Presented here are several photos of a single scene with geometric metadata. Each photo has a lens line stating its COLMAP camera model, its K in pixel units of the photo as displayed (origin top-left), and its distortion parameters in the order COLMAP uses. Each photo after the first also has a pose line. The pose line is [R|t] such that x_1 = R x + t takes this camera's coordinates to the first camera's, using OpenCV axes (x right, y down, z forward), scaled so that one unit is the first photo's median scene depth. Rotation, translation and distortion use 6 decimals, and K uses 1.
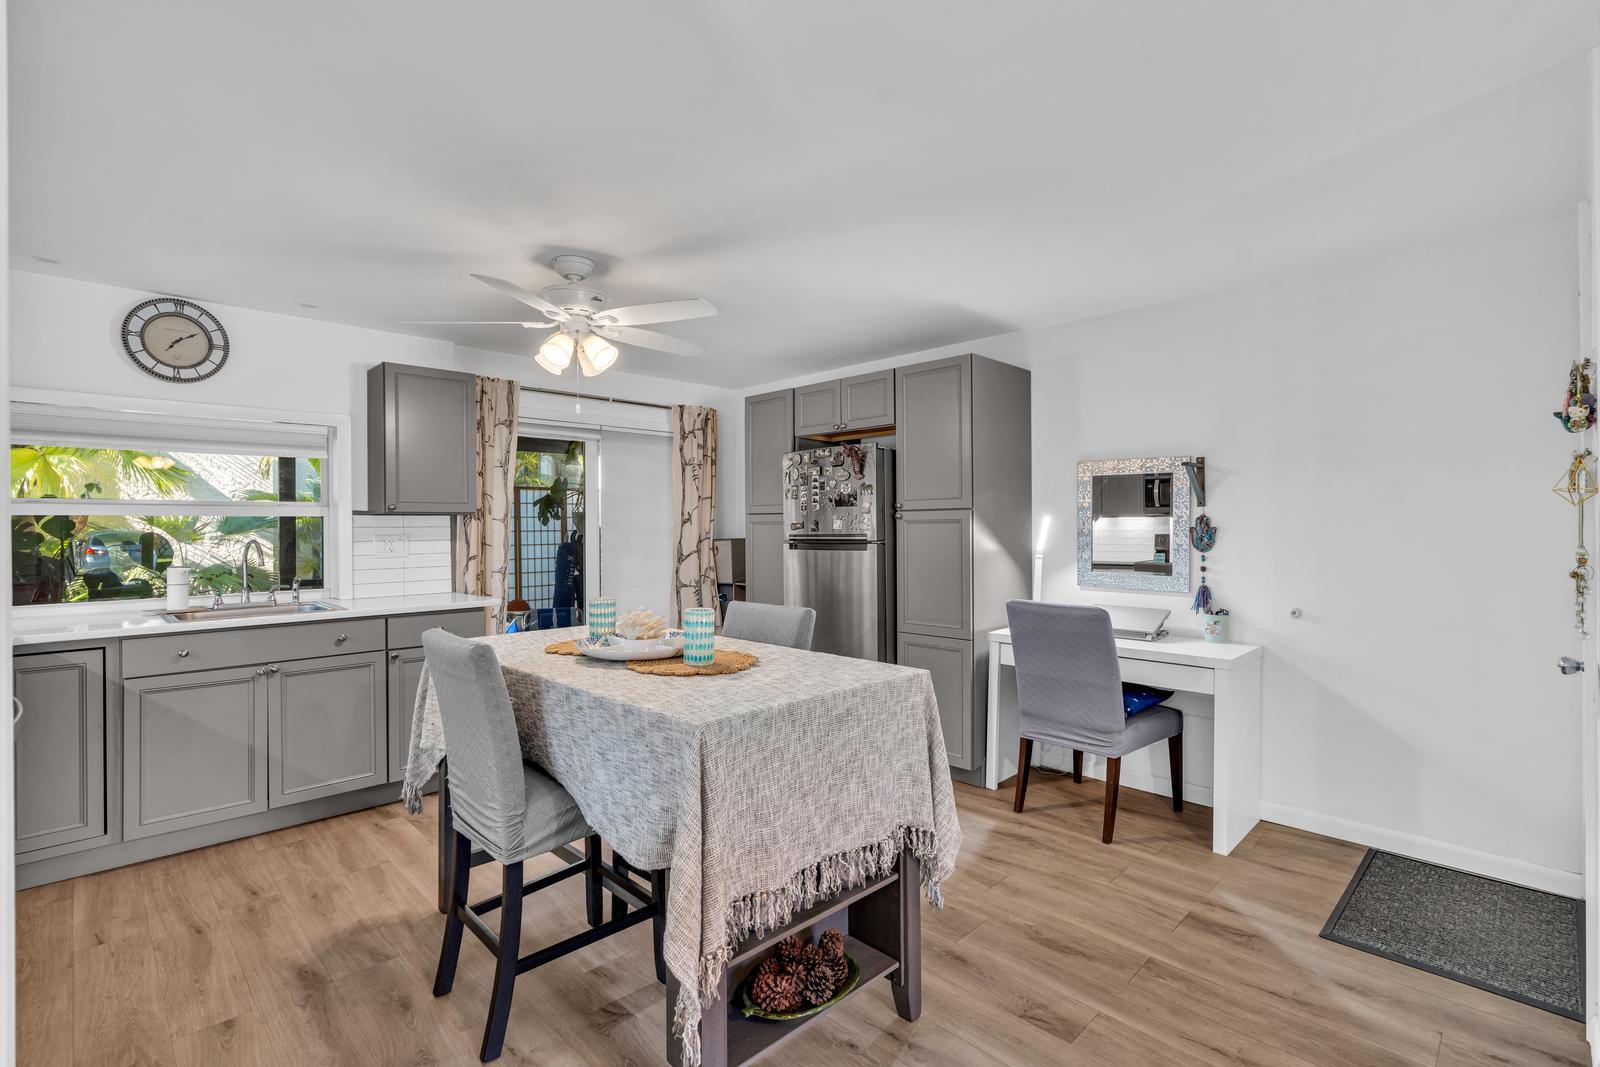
lens RADIAL K [[729.0, 0, 822.3], [0, 729.0, 529.1], [0, 0, 1]] dist [-0.012794, 0.004784]
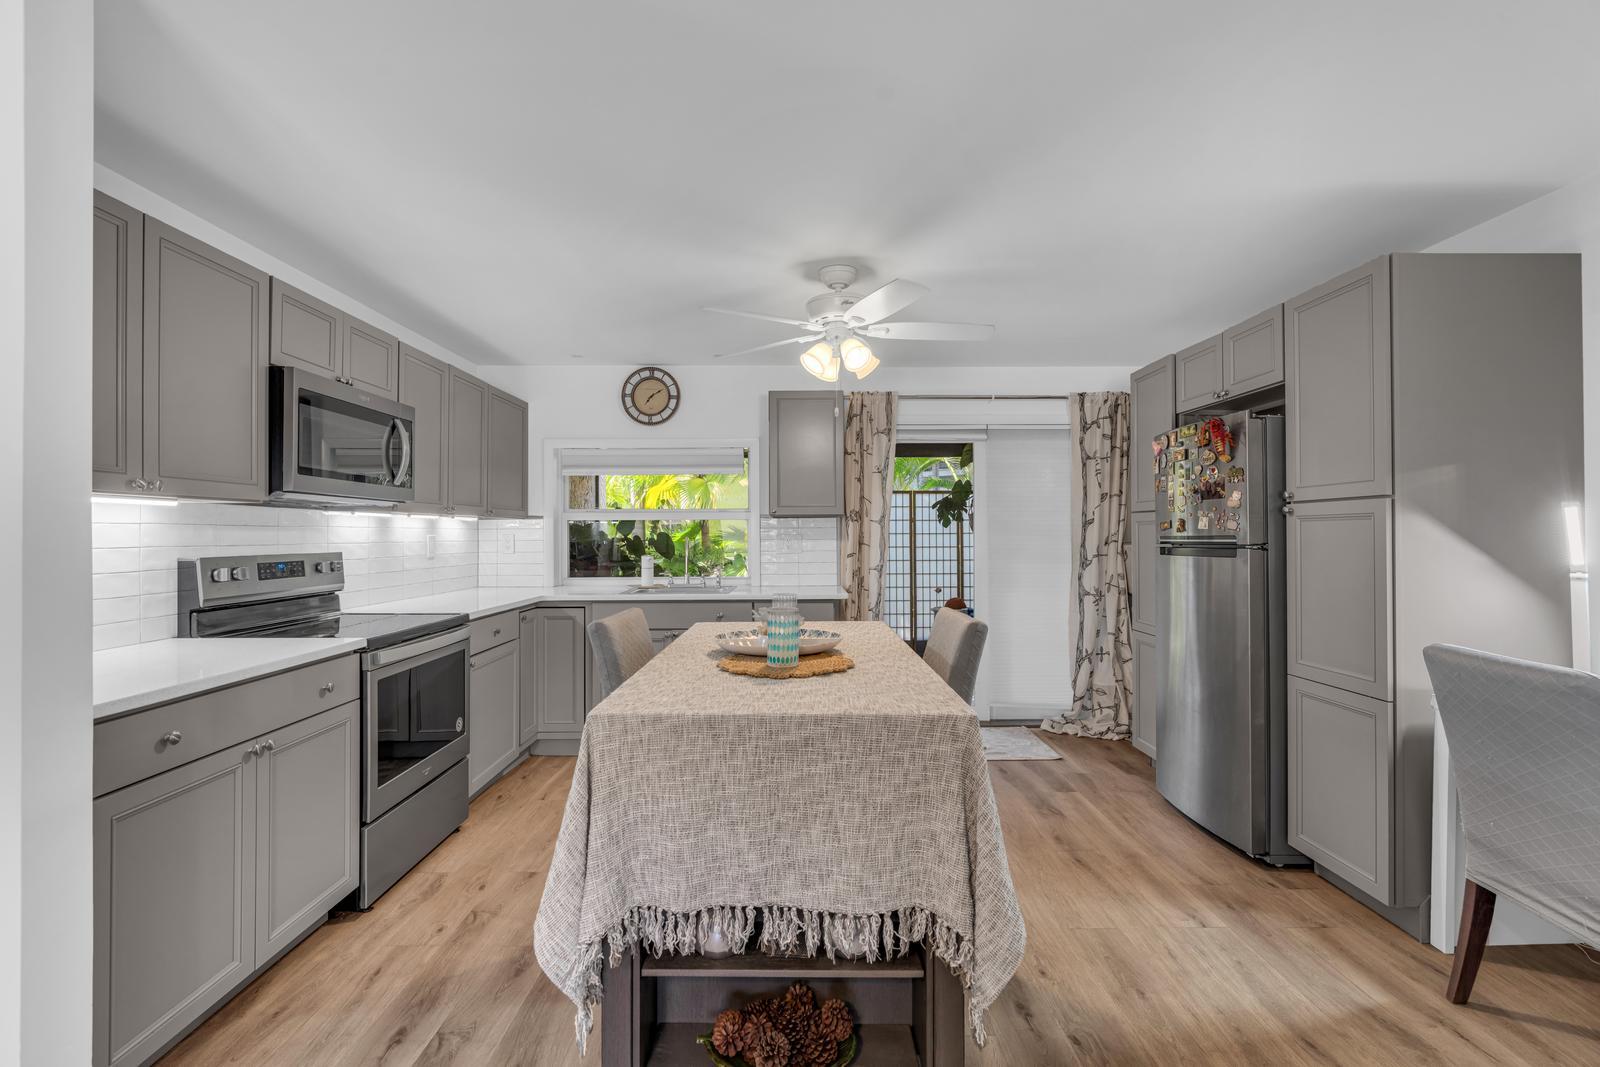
lens RADIAL K [[729.0, 0, 812.0], [0, 729.0, 527.1], [0, 0, 1]] dist [-0.012794, 0.004784]
pose [[0.706002, -0.003778, -0.708200, 0.330856], [-0.002588, 0.999965, -0.007914, 0.005772], [0.708205, 0.007420, 0.705967, 0.215227]]
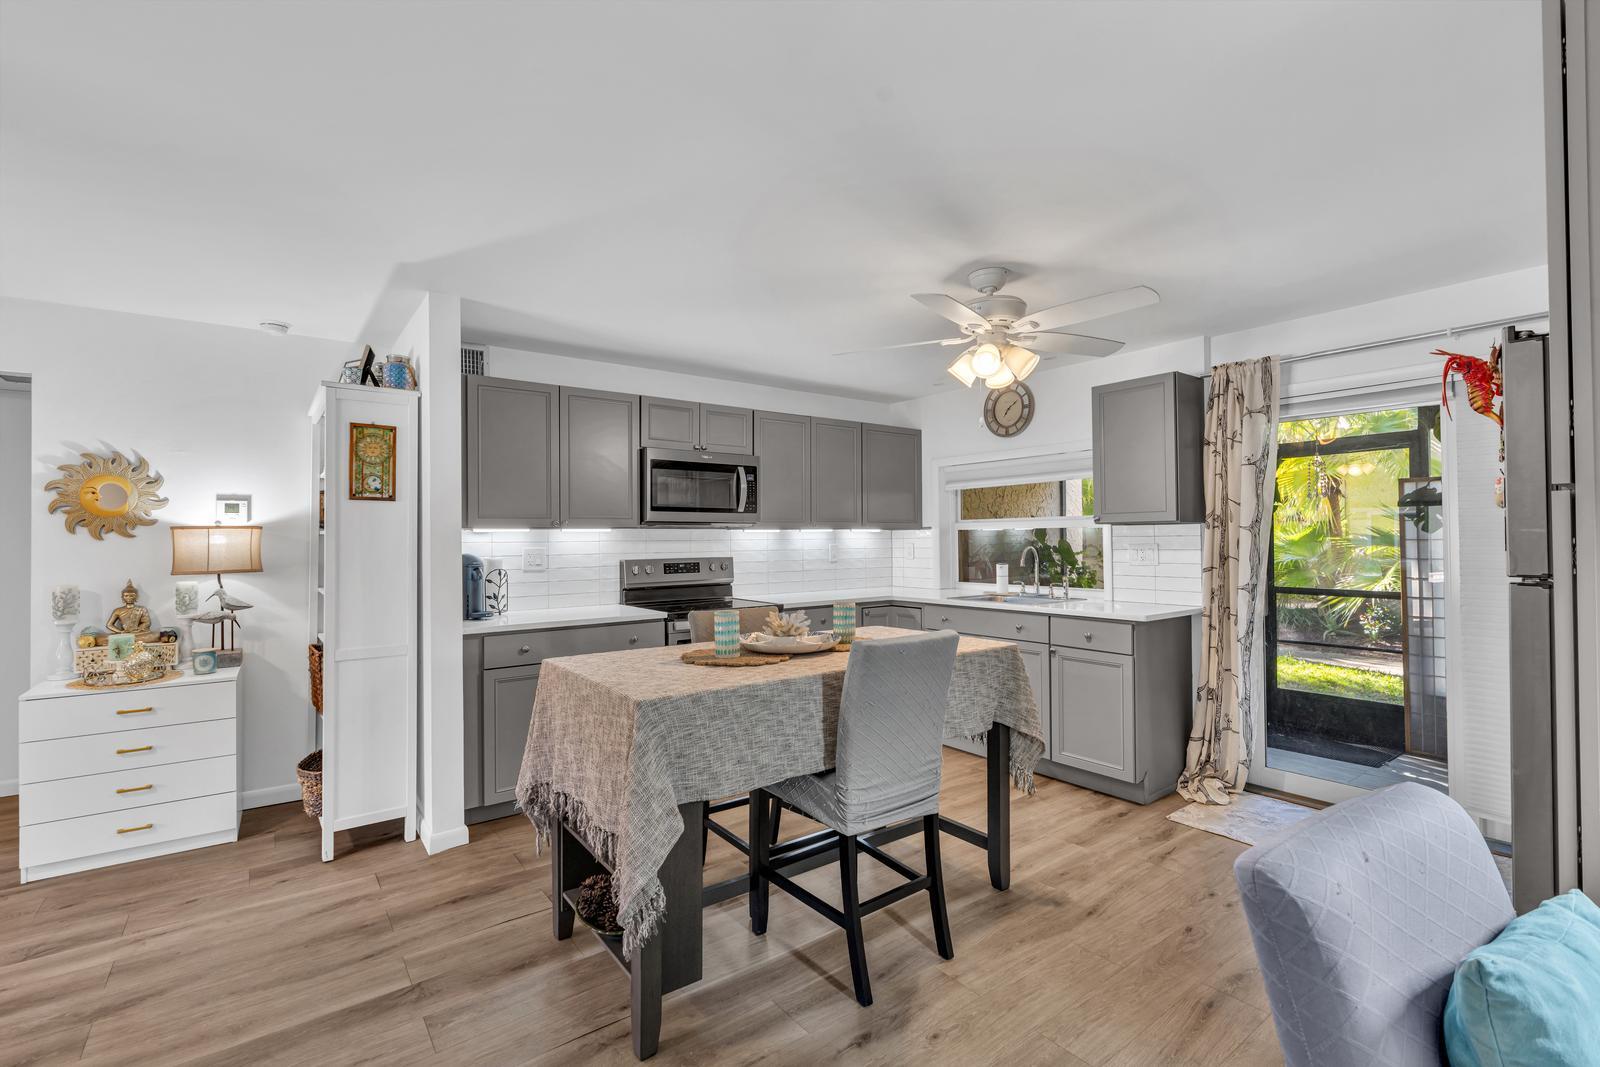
lens RADIAL K [[729.0, 0, 788.8], [0, 729.0, 535.5], [0, 0, 1]] dist [-0.012794, 0.004784]
pose [[-0.181125, 0.003698, -0.983453, 0.618608], [0.007622, 0.999968, 0.002357, -0.012418], [0.983431, -0.007069, -0.181147, 0.812992]]
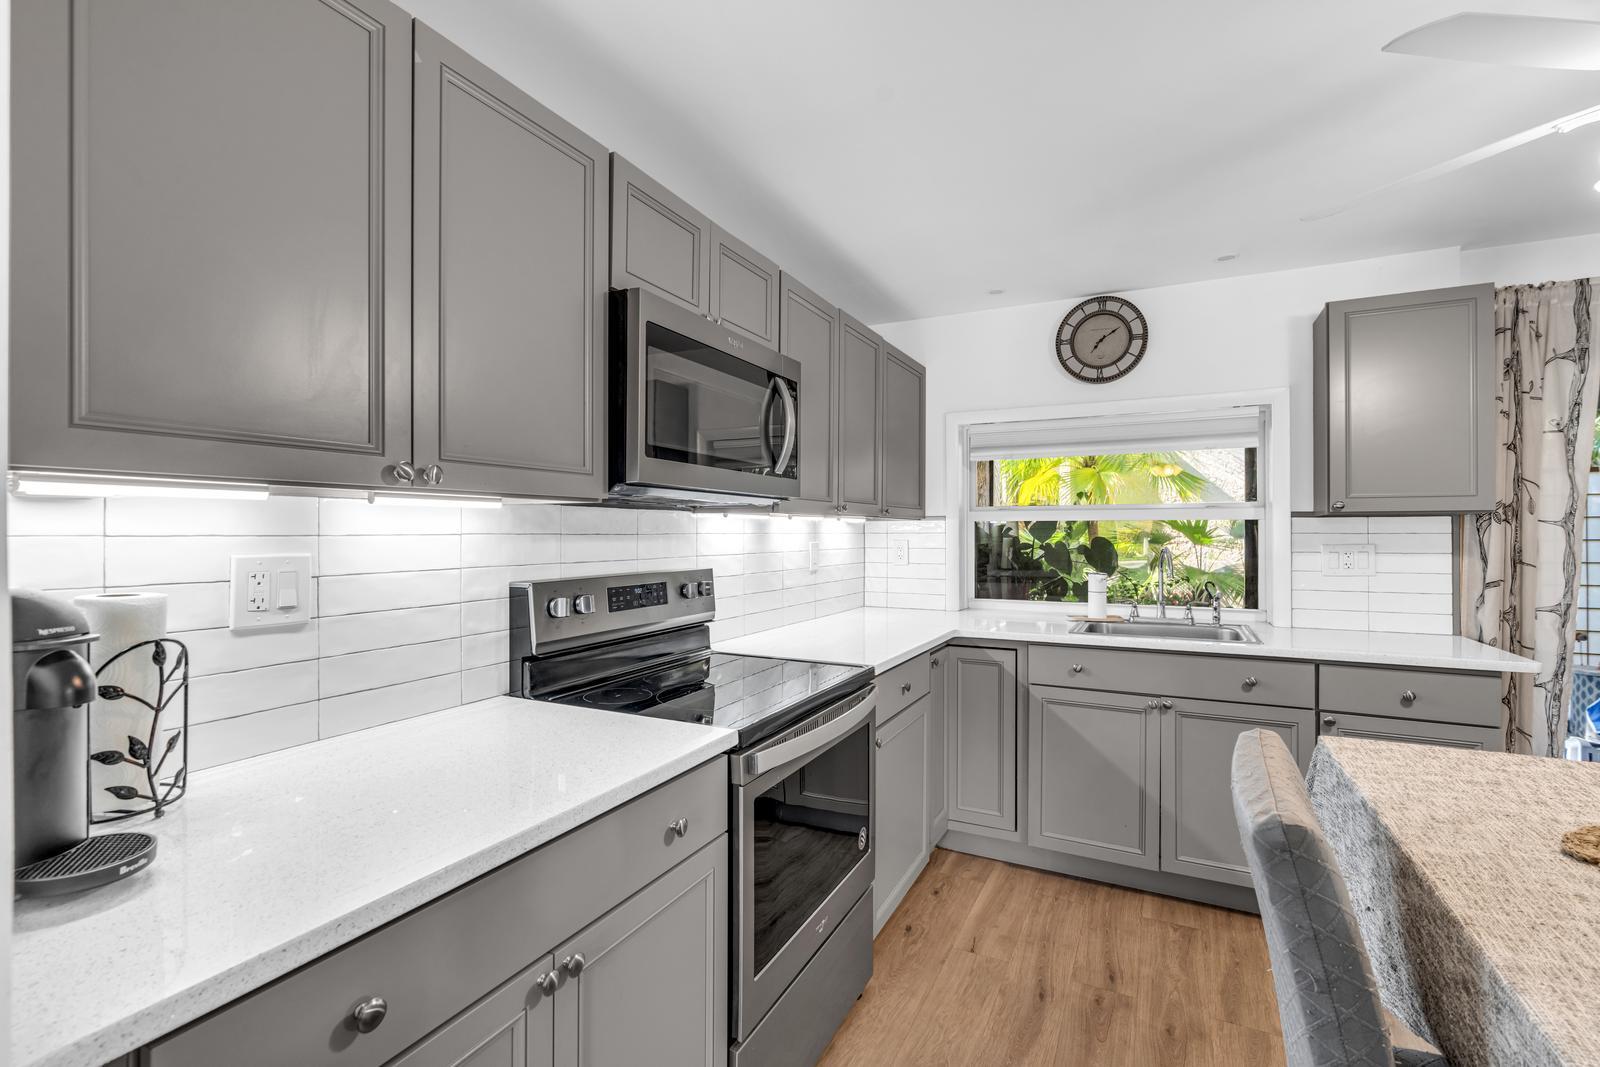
lens RADIAL K [[729.0, 0, 782.1], [0, 729.0, 529.8], [0, 0, 1]] dist [-0.012794, 0.004784]
pose [[0.276742, 0.003571, -0.960938, -0.075289], [-0.005147, 0.999984, 0.002234, -0.006331], [0.960930, 0.004328, 0.276756, 0.317831]]
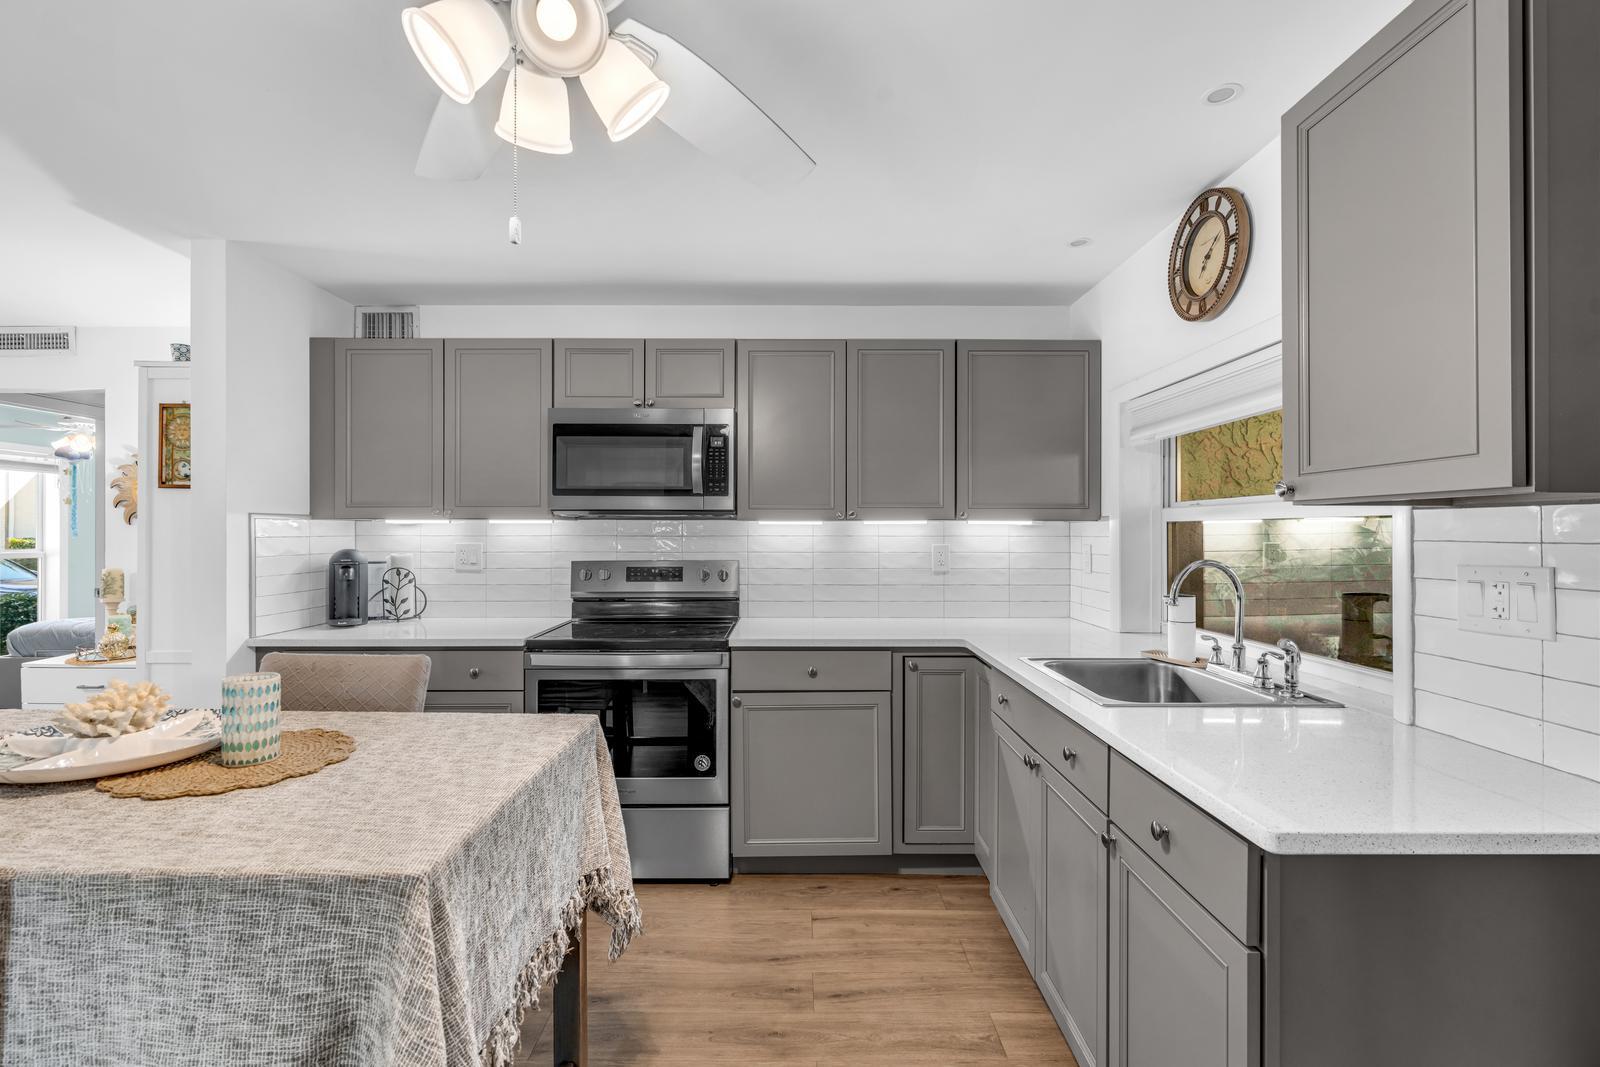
lens RADIAL K [[729.0, 0, 789.8], [0, 729.0, 526.6], [0, 0, 1]] dist [-0.012794, 0.004784]
pose [[-0.737288, 0.002466, -0.675574, -0.158488], [0.002923, 0.999996, 0.000460, -0.013433], [0.675573, -0.001636, -0.737292, 1.208348]]
